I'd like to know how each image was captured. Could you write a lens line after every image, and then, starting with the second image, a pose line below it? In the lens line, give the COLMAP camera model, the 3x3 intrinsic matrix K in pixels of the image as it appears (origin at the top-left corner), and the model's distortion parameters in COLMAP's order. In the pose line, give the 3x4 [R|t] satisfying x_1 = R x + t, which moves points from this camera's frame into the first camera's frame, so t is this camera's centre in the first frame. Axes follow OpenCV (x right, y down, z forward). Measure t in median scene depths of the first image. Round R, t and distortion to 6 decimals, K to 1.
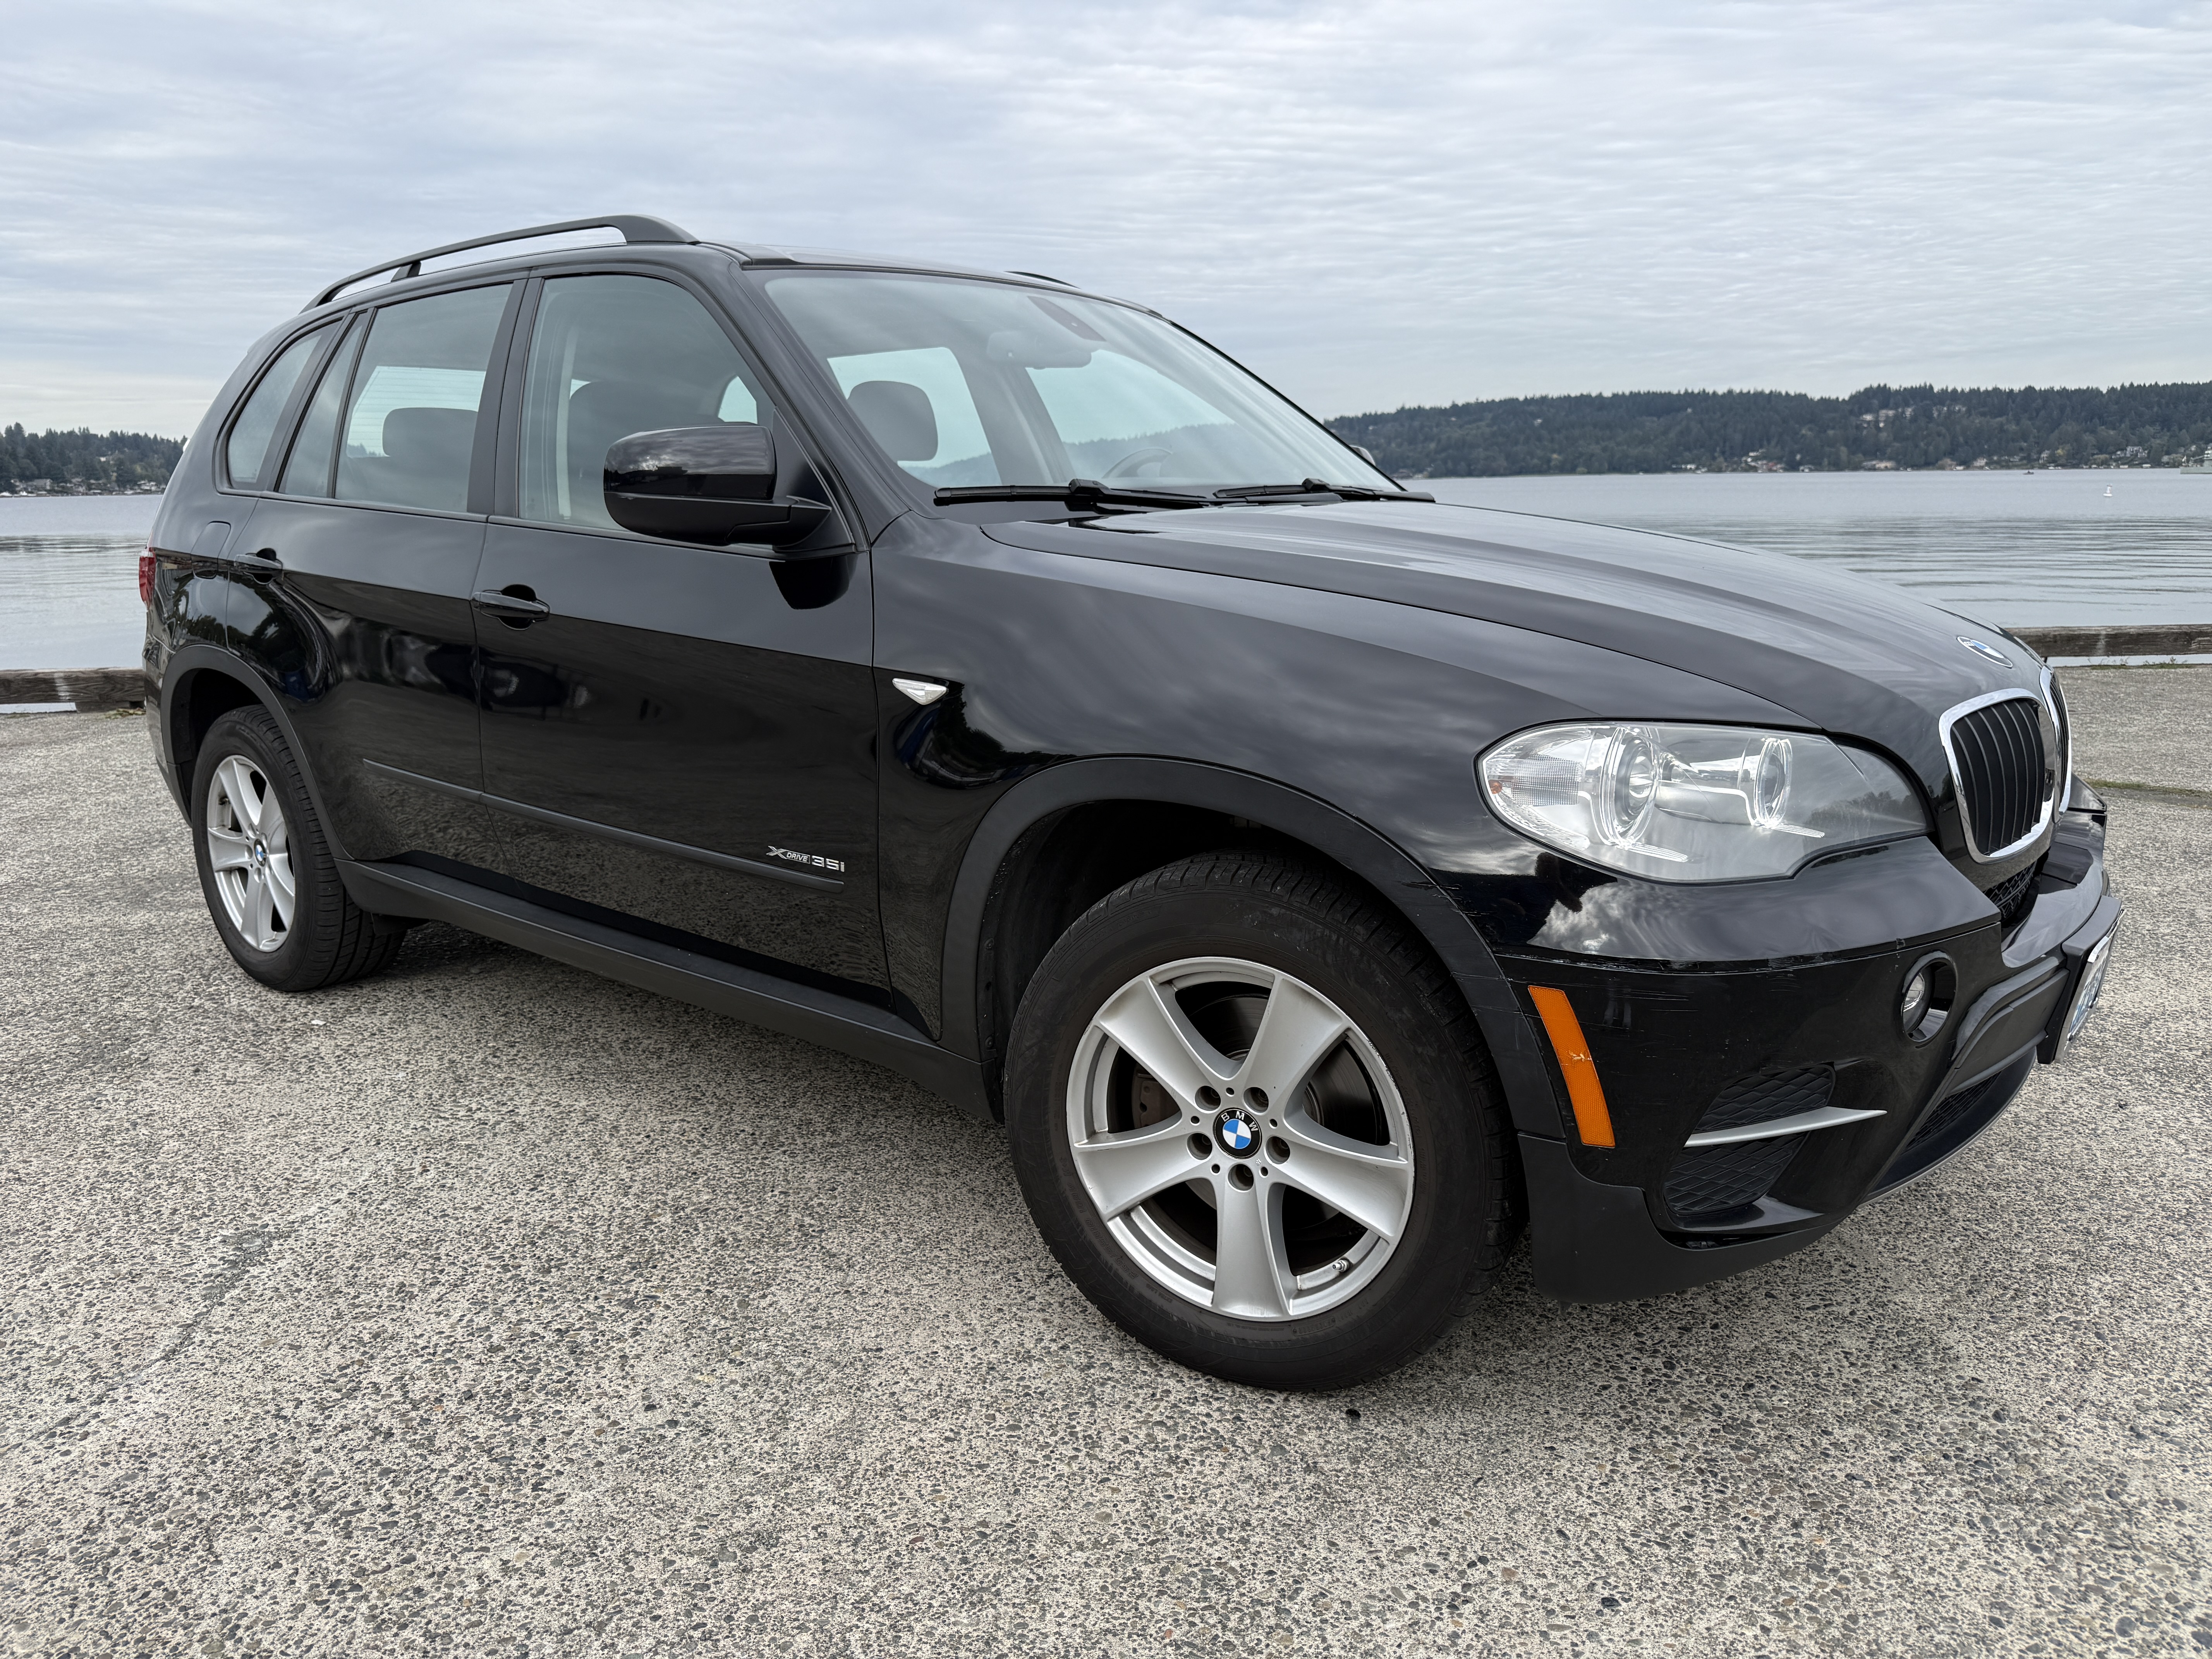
lens RADIAL K [[1586.6, 0, 1123.5], [0, 1586.6, 828.1], [0, 0, 1]] dist [0.004628, -0.012766]
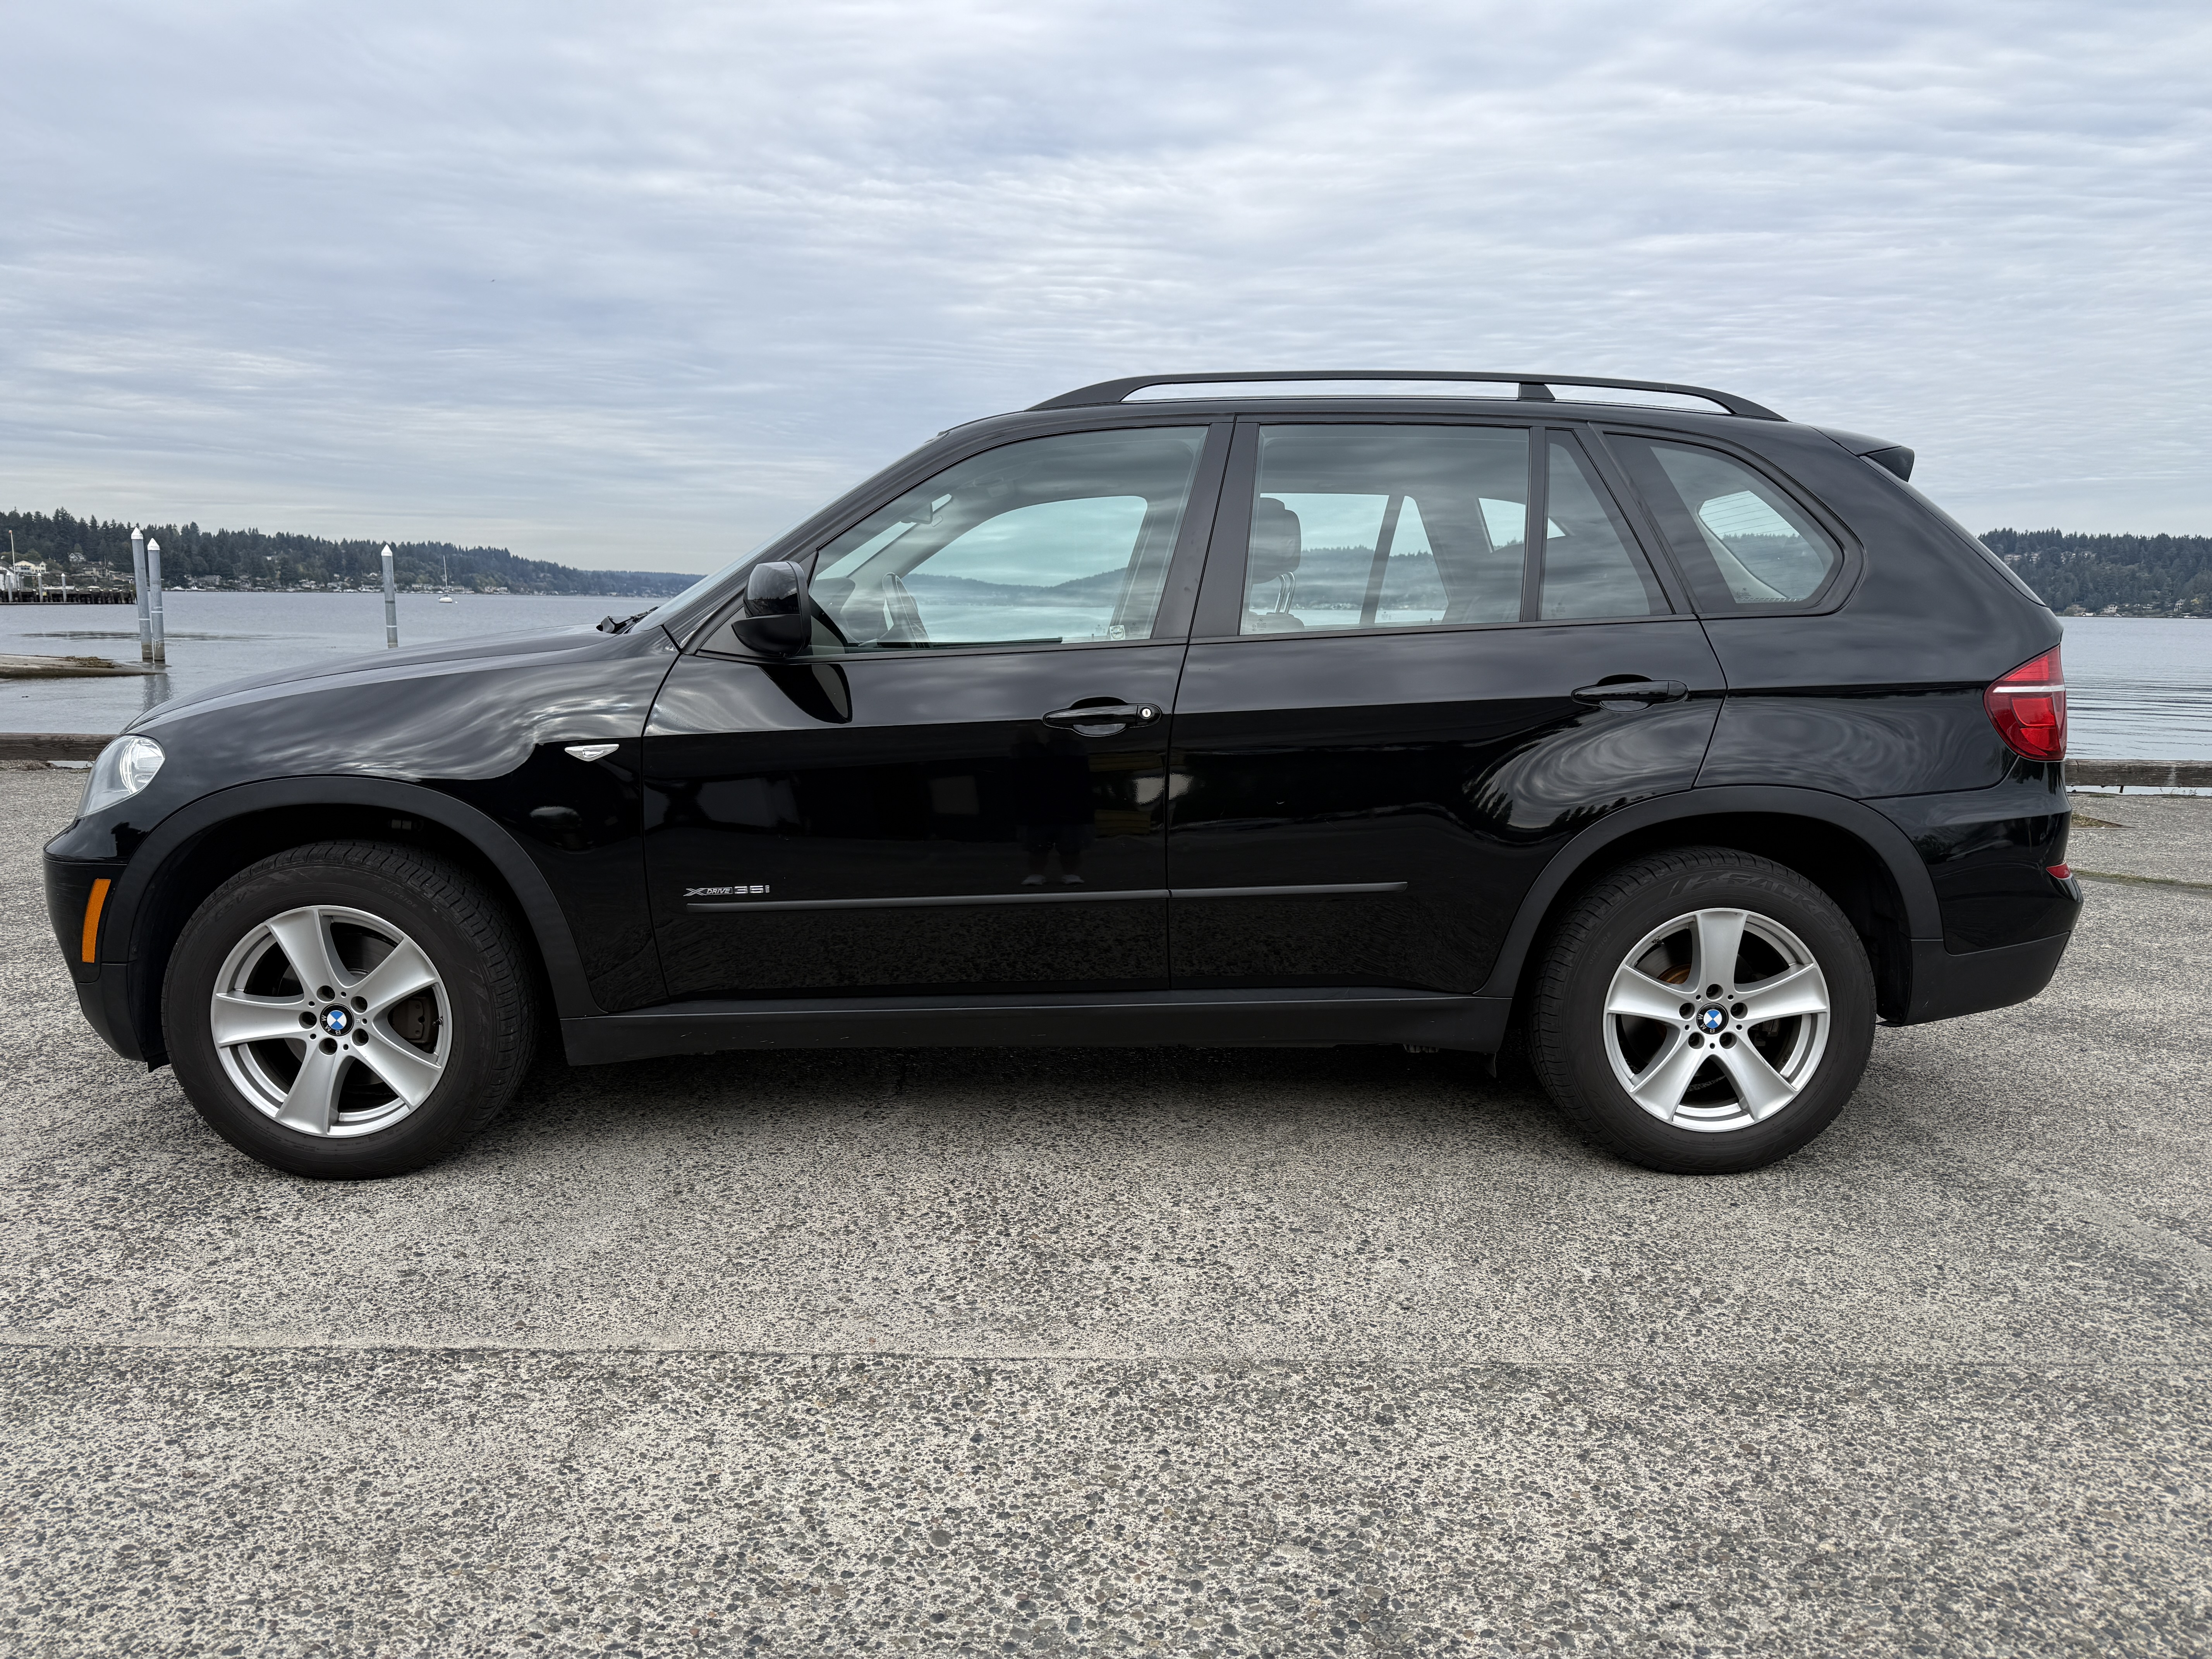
lens RADIAL K [[1585.1, 0, 1106.0], [0, 1585.1, 829.5], [0, 0, 1]] dist [-0.002351, -0.005441]
pose [[0.996612, 0.037402, -0.073248, -0.253343], [-0.042639, 0.996543, -0.071297, 0.155659], [0.070329, 0.074179, 0.994762, -0.767467]]
